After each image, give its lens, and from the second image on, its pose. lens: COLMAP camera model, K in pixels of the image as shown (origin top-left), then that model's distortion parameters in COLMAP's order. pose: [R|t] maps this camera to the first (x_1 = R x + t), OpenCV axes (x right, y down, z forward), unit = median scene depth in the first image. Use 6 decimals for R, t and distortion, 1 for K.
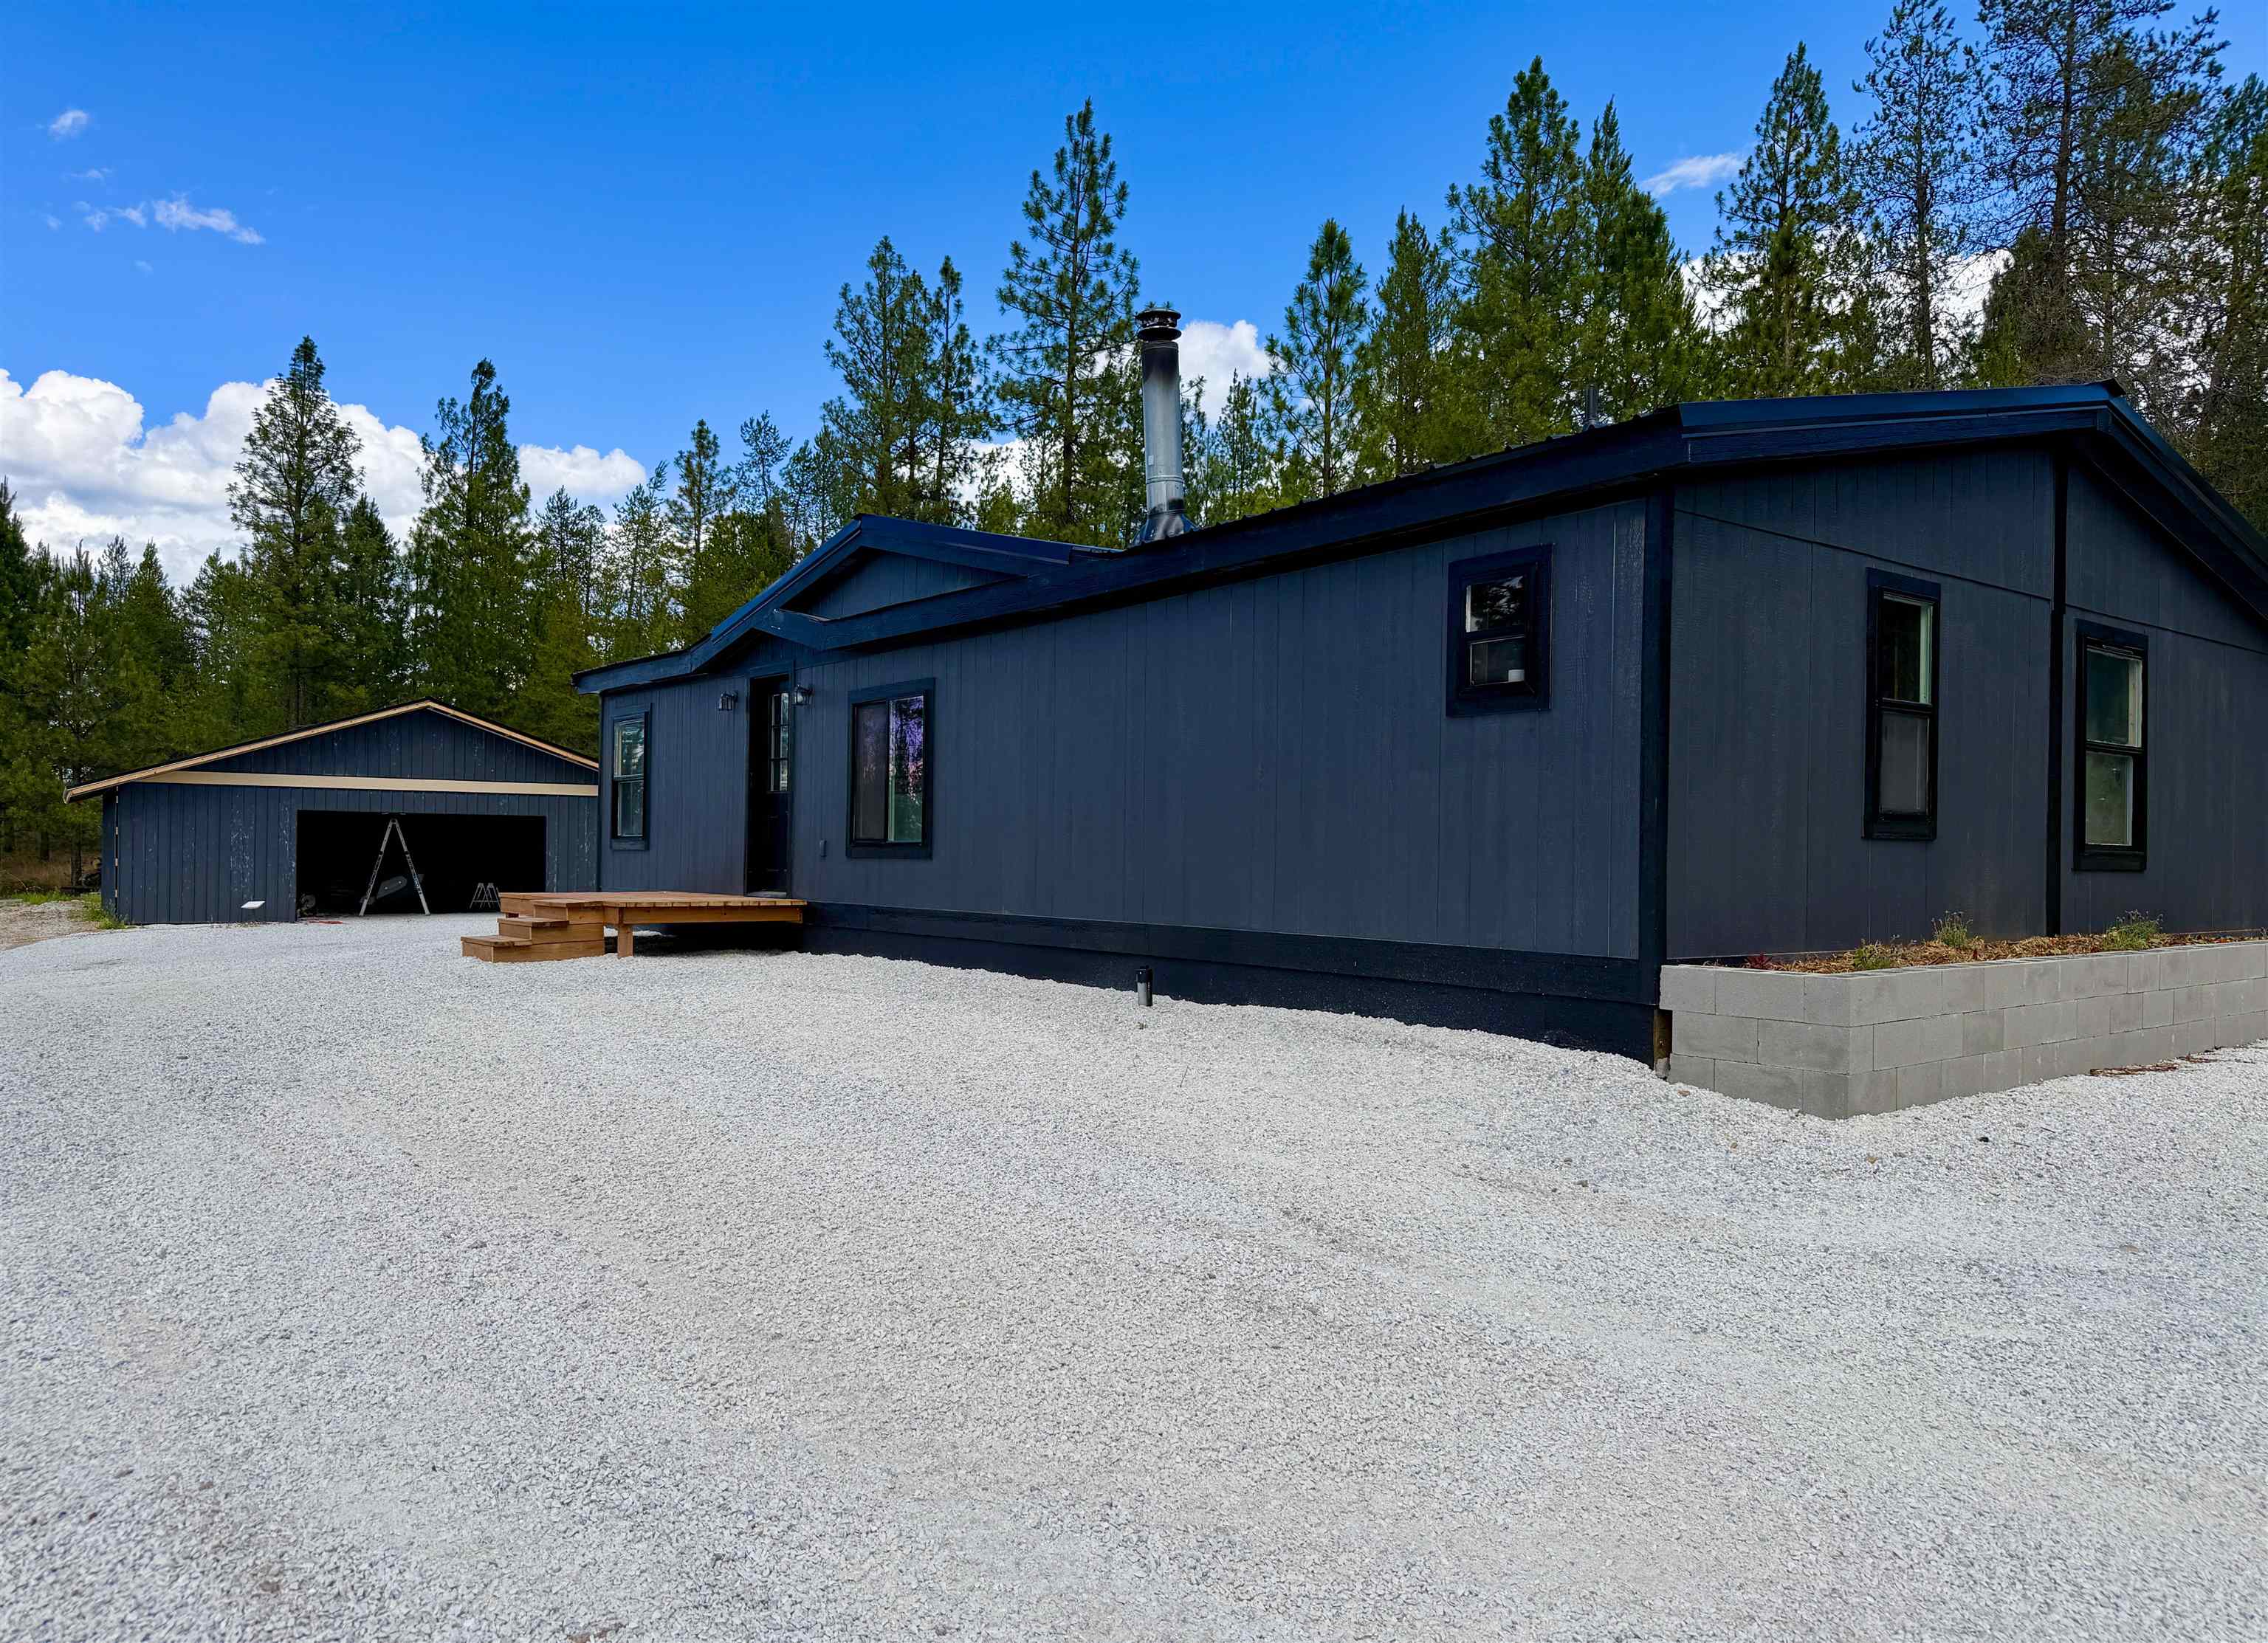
lens RADIAL K [[1578.2, 0, 1141.6], [0, 1578.2, 858.1], [0, 0, 1]] dist [-0.005113, -0.001694]
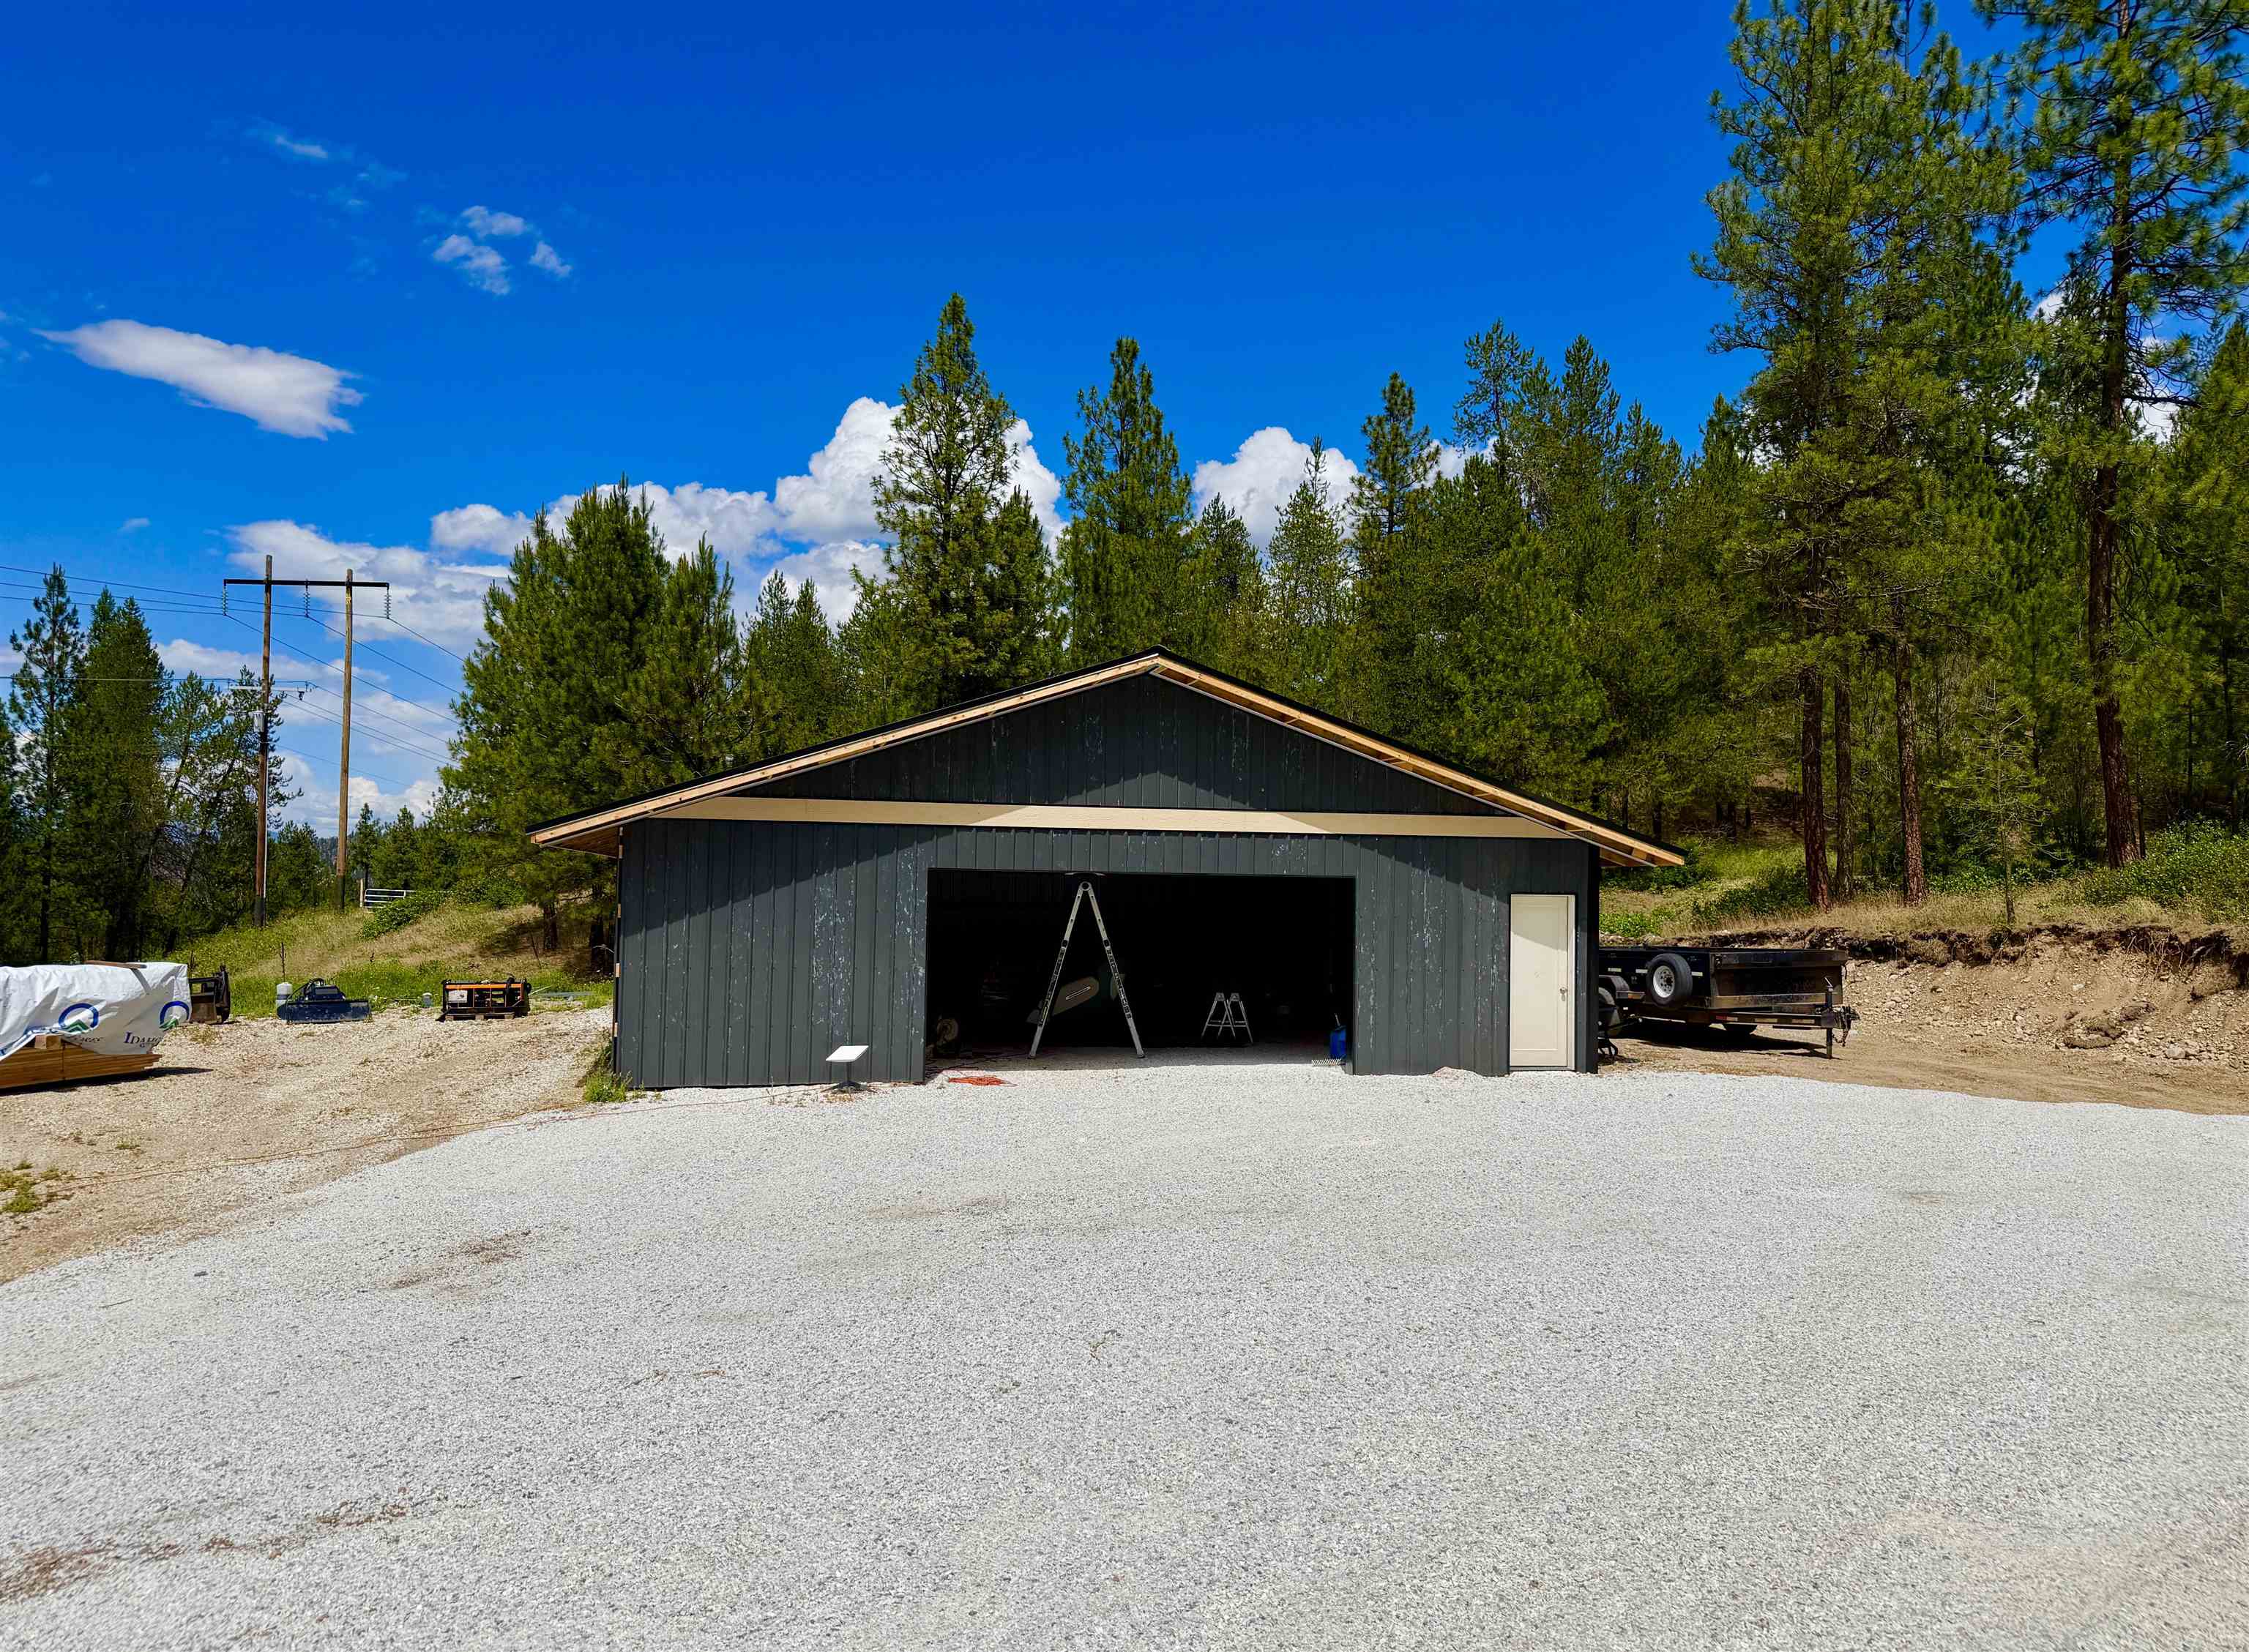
lens RADIAL K [[1568.1, 0, 1124.5], [0, 1568.1, 826.0], [0, 0, 1]] dist [0.090338, -0.000299]
pose [[0.927773, -0.015783, -0.372812, -0.253584], [-0.002695, 0.998796, -0.048991, -0.017440], [0.373136, 0.046458, 0.926613, 0.488710]]
